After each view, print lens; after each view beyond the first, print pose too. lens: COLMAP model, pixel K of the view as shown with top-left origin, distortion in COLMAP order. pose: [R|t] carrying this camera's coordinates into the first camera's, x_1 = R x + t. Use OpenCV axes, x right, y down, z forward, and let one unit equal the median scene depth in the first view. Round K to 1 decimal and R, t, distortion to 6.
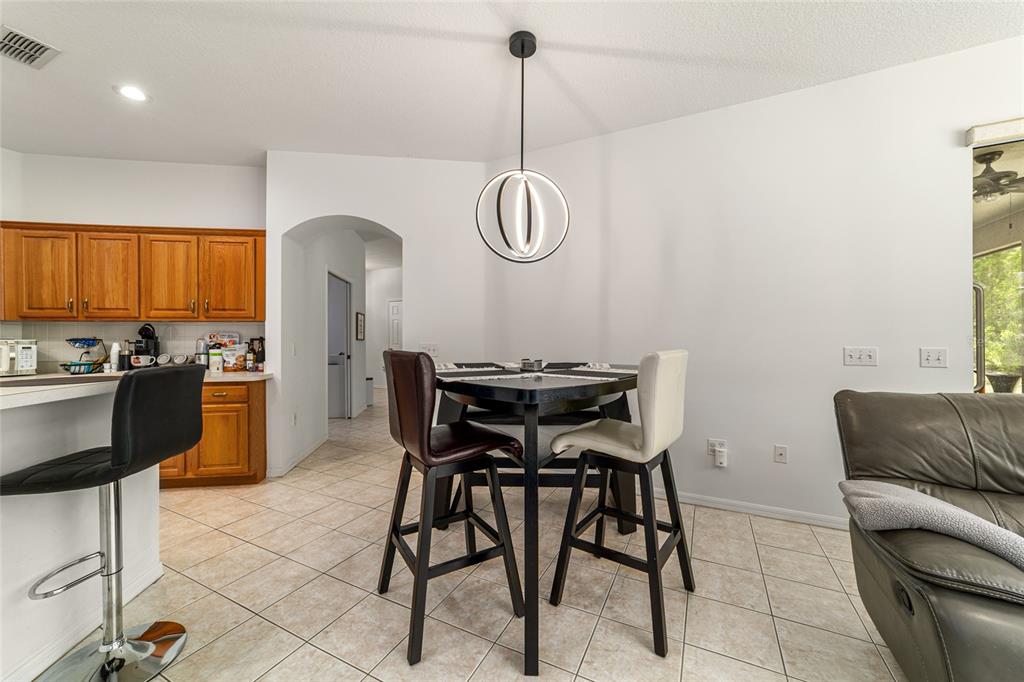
lens RADIAL K [[392.3, 0, 512.0], [0, 392.3, 341.0], [0, 0, 1]] dist [-0.000671, 0.000107]
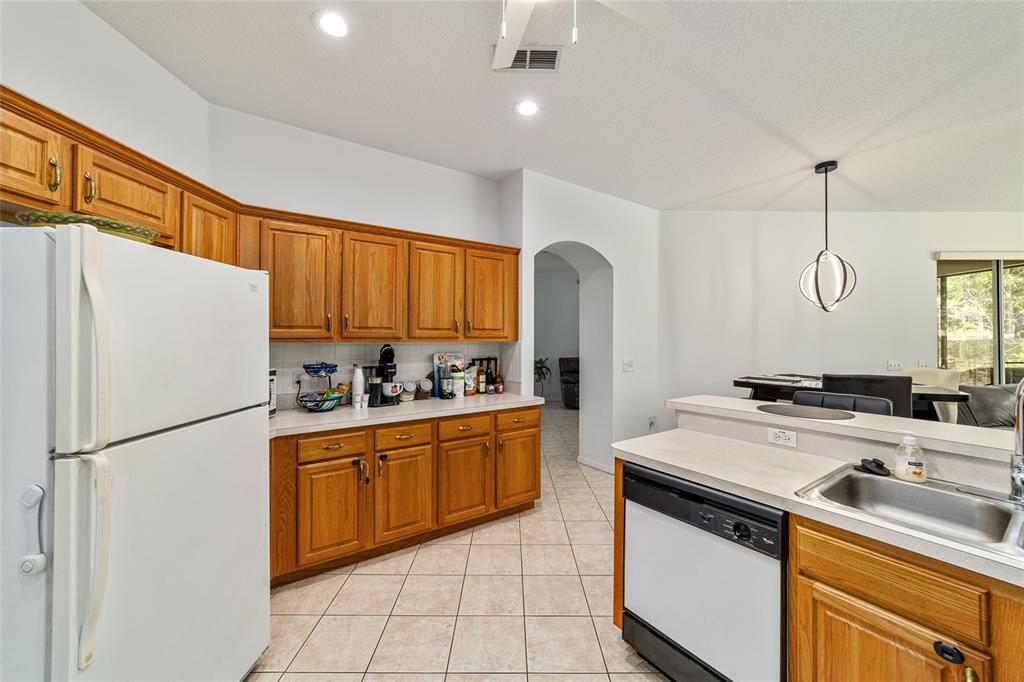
lens RADIAL K [[409.0, 0, 512.0], [0, 409.0, 341.0], [0, 0, 1]] dist [-0.000898, -0.000043]
pose [[0.887305, 0.002042, 0.461178, -1.139247], [-0.003850, 0.999988, 0.002979, -0.057135], [-0.461166, -0.004419, 0.887303, 0.108693]]
